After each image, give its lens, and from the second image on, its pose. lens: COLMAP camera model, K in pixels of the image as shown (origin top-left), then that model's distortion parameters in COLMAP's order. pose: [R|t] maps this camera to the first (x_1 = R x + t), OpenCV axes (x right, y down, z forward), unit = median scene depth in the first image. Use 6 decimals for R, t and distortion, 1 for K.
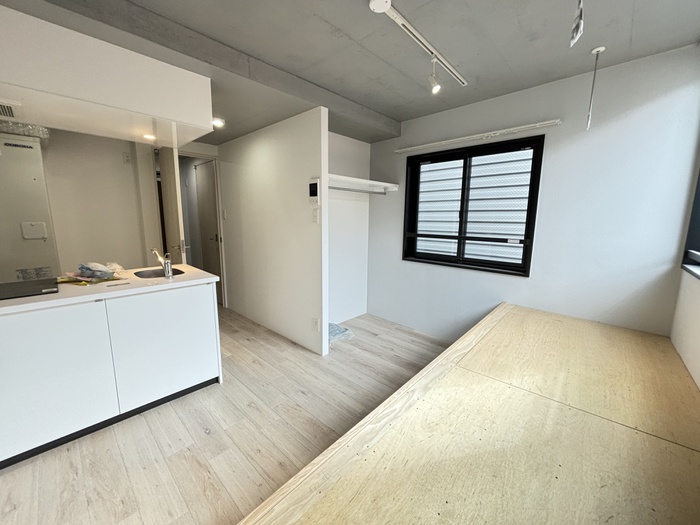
lens RADIAL K [[281.9, 0, 349.7], [0, 281.9, 262.0], [0, 0, 1]] dist [-0.000279, -0.000192]
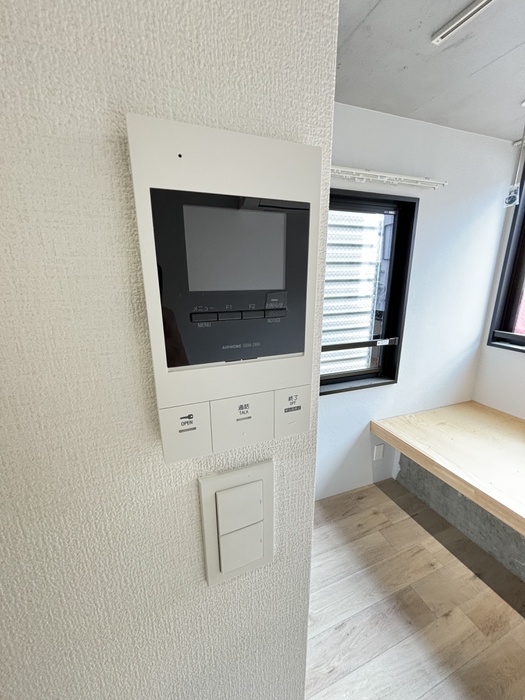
lens RADIAL K [[281.9, 0, 263.9], [0, 281.9, 348.7], [0, 0, 1]] dist [-0.000279, -0.000192]
pose [[0.421827, -0.245469, 0.872816, -0.198676], [0.158980, 0.967765, 0.195338, -0.250732], [-0.892630, 0.056362, 0.447253, 0.940459]]
